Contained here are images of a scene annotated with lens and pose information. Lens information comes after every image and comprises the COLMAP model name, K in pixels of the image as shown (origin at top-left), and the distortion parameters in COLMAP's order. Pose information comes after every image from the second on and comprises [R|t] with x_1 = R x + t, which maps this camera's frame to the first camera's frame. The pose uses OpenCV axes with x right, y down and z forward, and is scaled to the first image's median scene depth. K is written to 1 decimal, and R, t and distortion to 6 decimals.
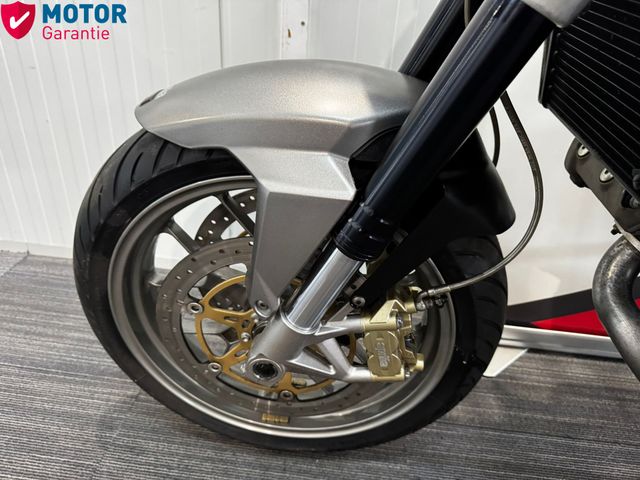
lens RADIAL K [[455.4, 0, 318.8], [0, 455.4, 242.9], [0, 0, 1]] dist [0.053454, -0.075145]
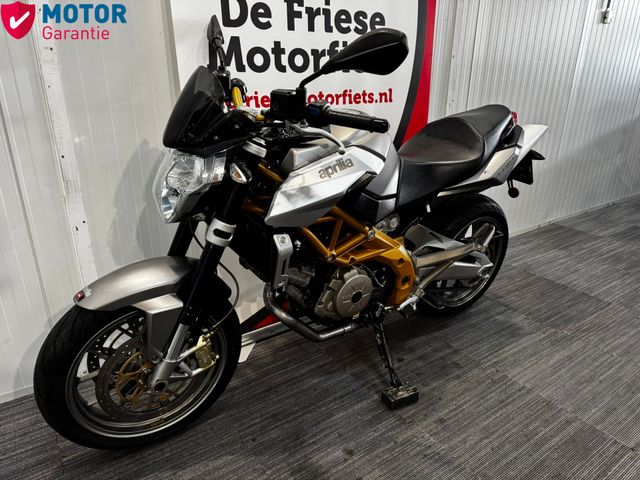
lens RADIAL K [[455.4, 0, 325.0], [0, 455.4, 241.3], [0, 0, 1]] dist [0.053454, -0.075145]
pose [[0.751180, -0.282388, 0.596645, -0.576670], [0.352470, 0.935823, -0.000844, -0.103443], [-0.558116, 0.210934, 0.802505, -1.298600]]
